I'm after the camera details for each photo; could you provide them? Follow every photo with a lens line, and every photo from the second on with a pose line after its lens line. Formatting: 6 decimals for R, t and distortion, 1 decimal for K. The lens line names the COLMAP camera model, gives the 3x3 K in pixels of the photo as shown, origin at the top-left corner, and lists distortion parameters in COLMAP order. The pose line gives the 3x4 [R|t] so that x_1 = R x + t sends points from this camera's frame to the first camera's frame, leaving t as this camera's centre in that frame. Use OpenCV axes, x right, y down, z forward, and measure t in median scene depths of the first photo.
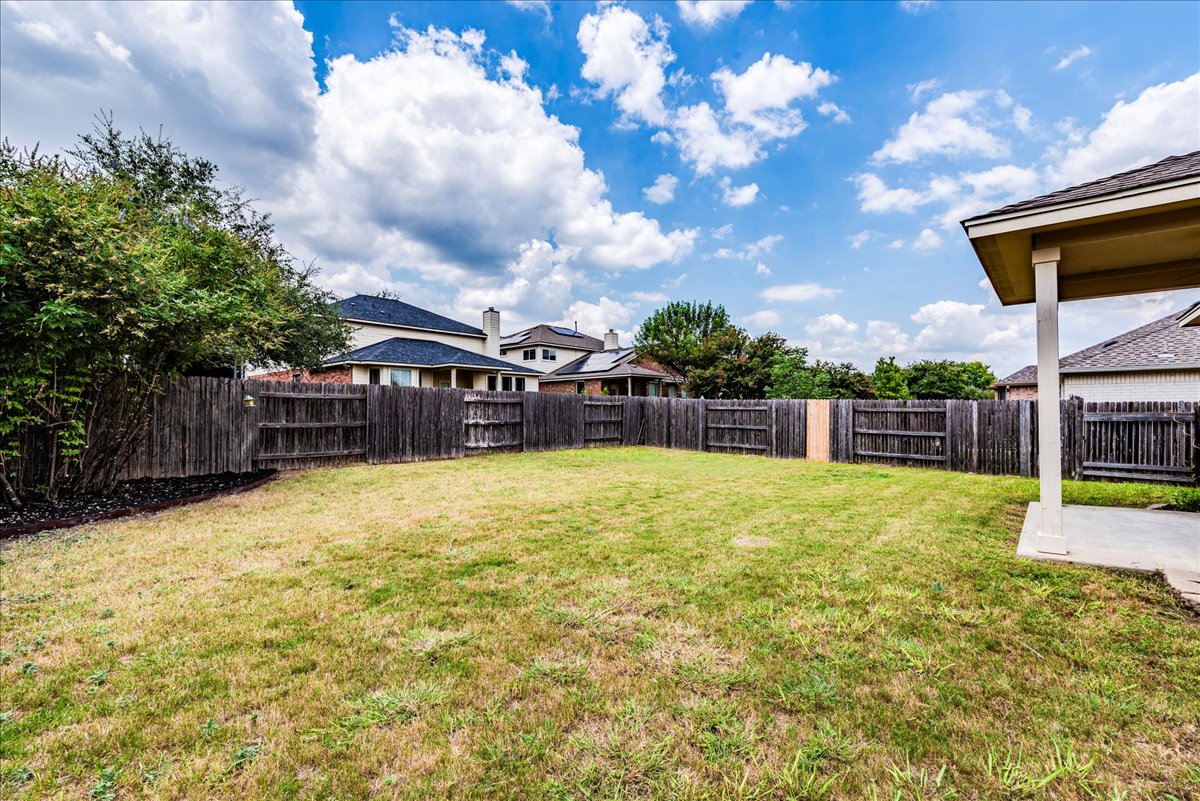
lens RADIAL K [[530.2, 0, 605.8], [0, 530.2, 405.4], [0, 0, 1]] dist [0.001292, 0.000248]
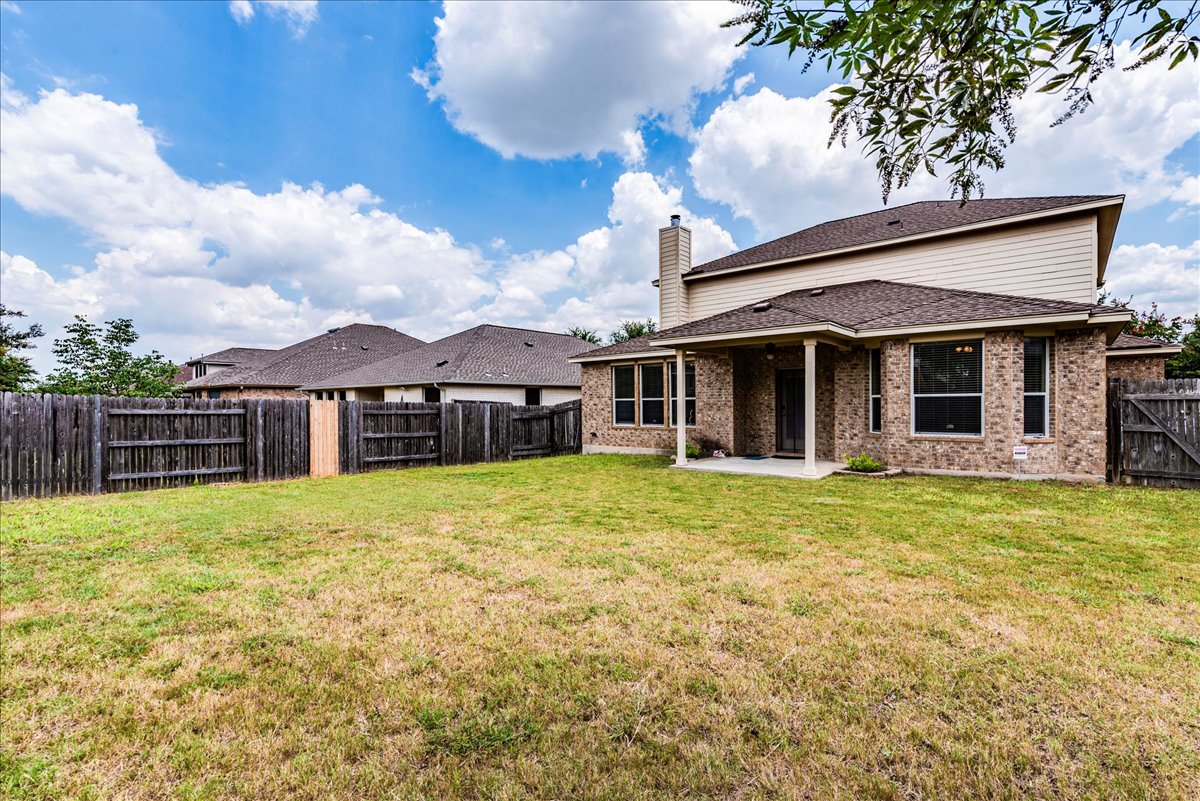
lens RADIAL K [[530.2, 0, 605.8], [0, 530.2, 405.4], [0, 0, 1]] dist [0.001292, 0.000248]
pose [[-0.009705, 0.001260, 0.999952, -0.412487], [-0.005513, 0.999984, -0.001314, -0.004607], [-0.999938, -0.005525, -0.009697, 0.571054]]
